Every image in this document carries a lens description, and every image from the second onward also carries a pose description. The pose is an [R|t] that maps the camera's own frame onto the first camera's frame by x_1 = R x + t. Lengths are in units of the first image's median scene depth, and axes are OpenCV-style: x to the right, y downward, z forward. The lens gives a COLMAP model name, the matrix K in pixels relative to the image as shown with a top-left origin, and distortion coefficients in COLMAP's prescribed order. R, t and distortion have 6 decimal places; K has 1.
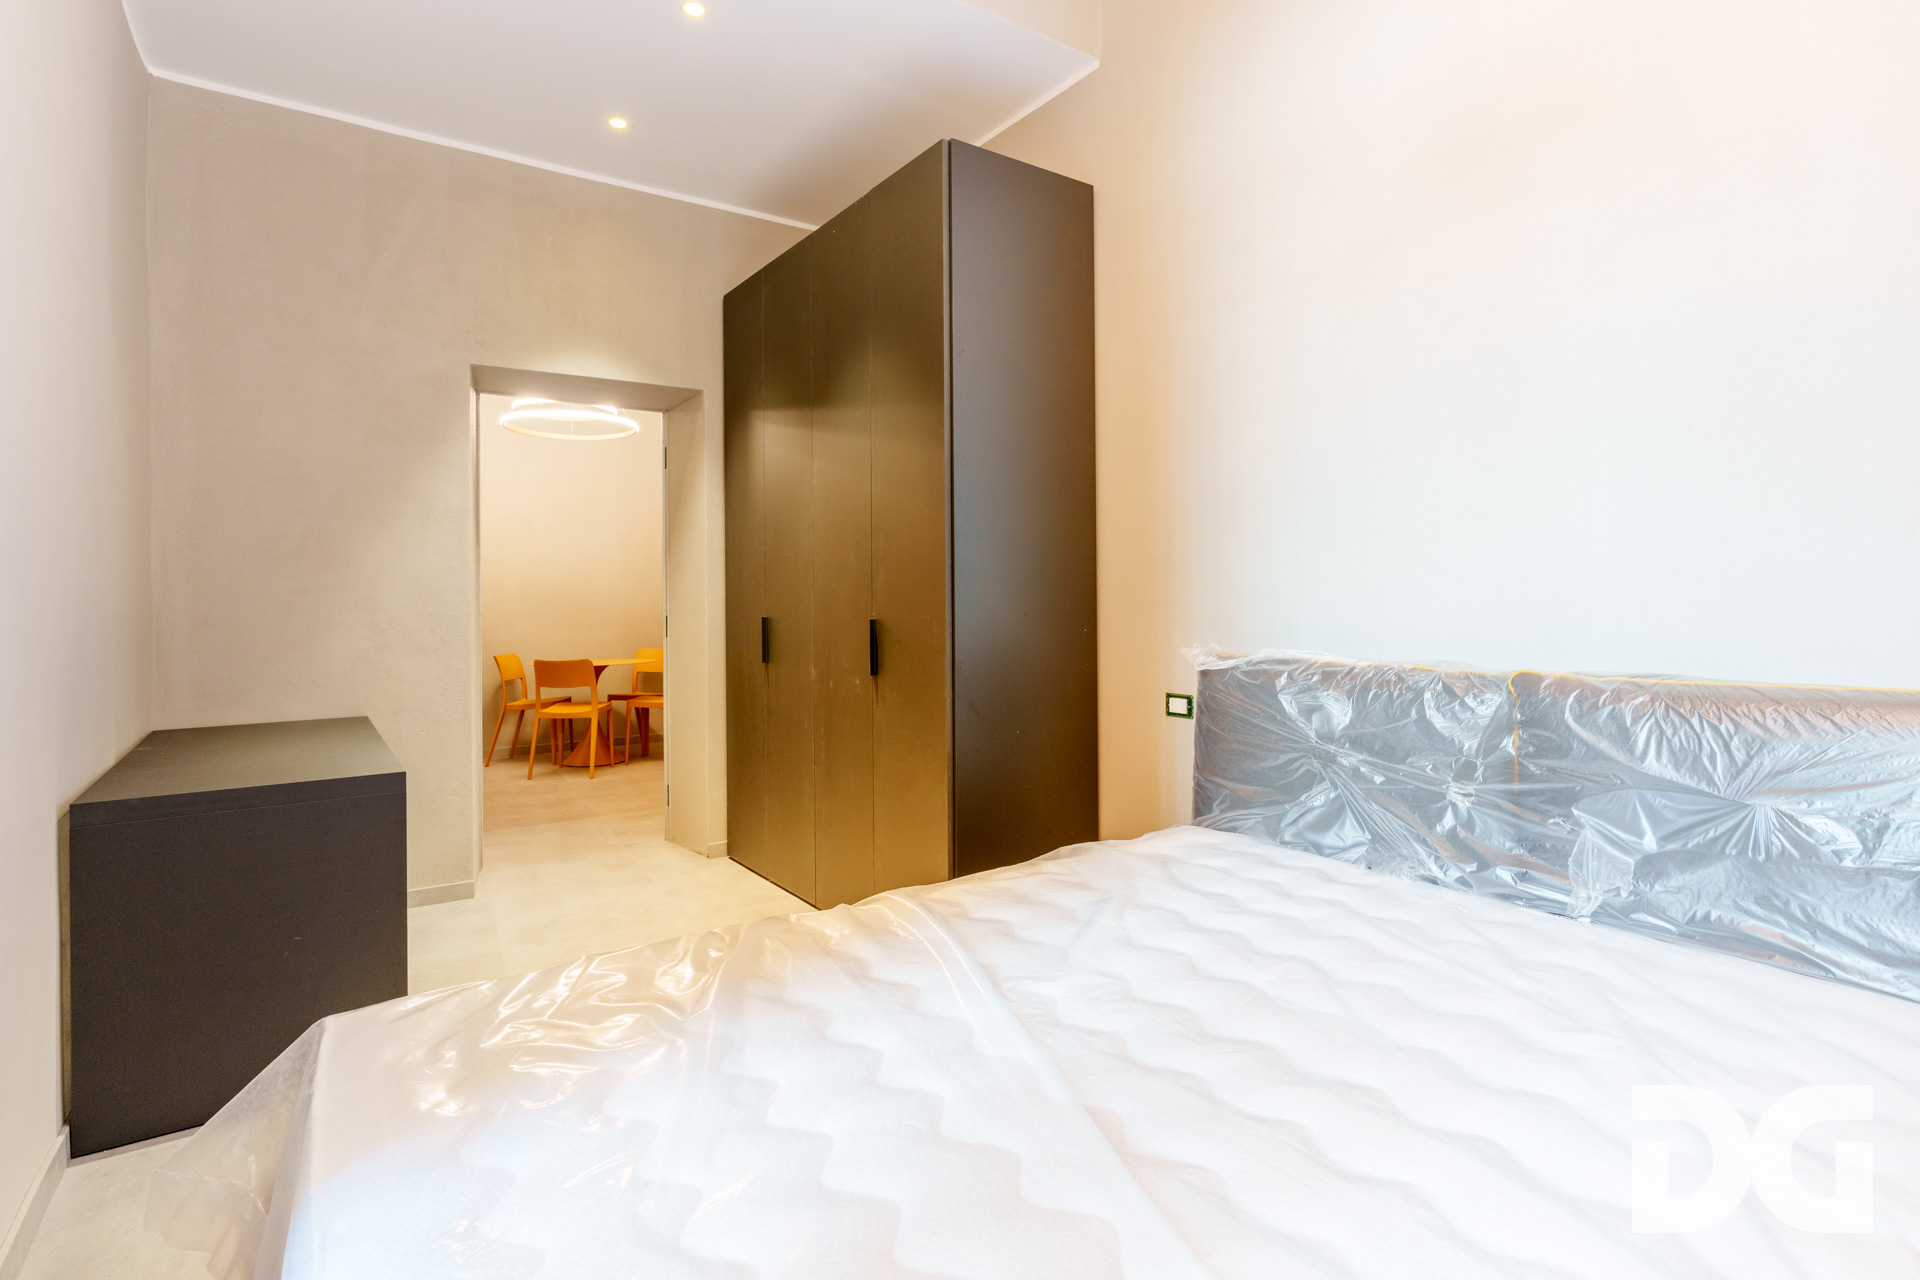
lens RADIAL K [[950.4, 0, 961.4], [0, 950.4, 596.7], [0, 0, 1]] dist [-0.000495, -0.000079]
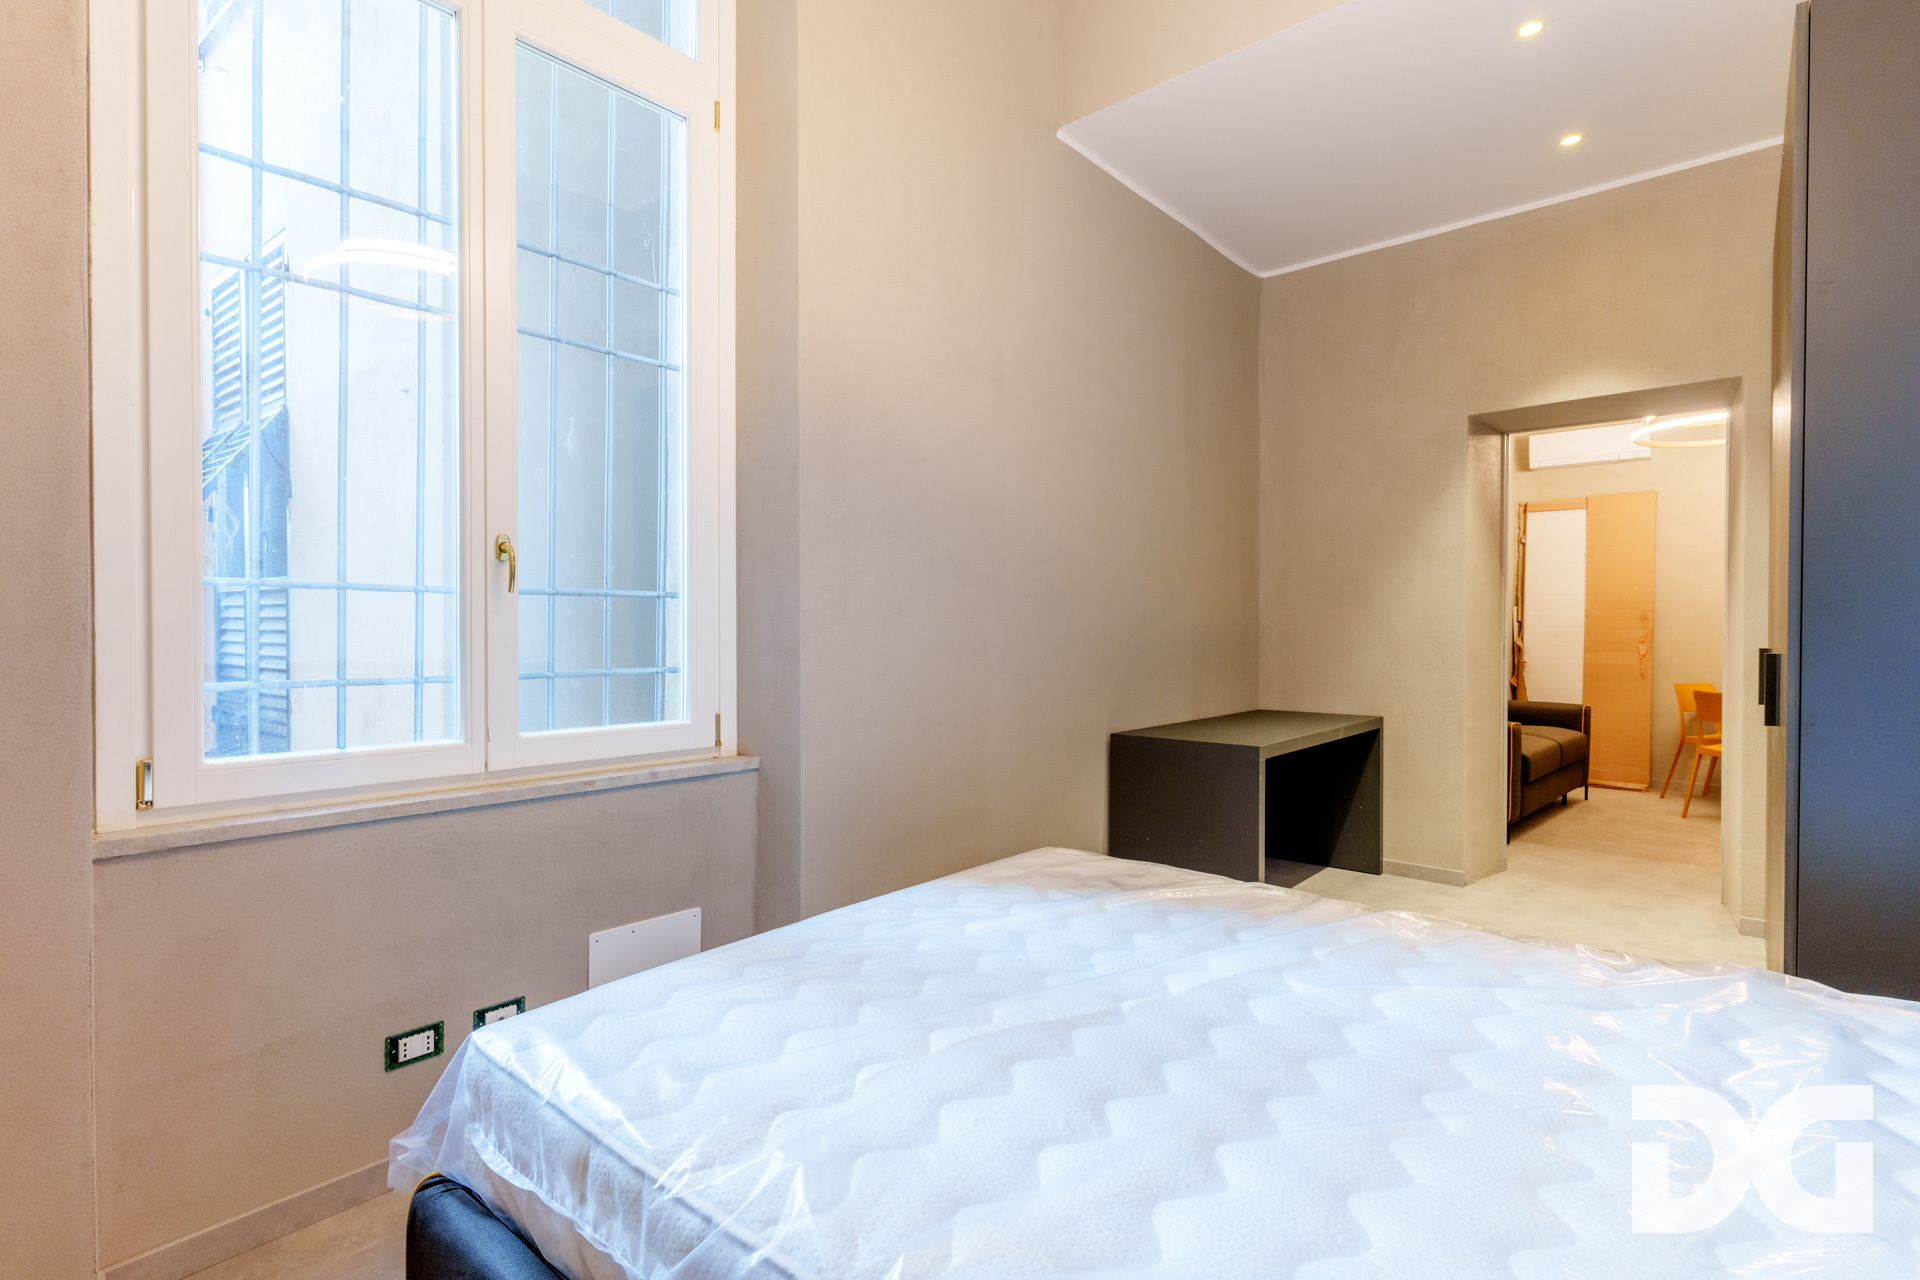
lens RADIAL K [[907.1, 0, 943.5], [0, 907.1, 624.6], [0, 0, 1]] dist [-0.004384, -0.000816]
pose [[0.237737, 0.001370, -0.971329, 0.392336], [0.002270, 0.999995, 0.001966, -0.000437], [0.971327, -0.002672, 0.237732, 0.145870]]
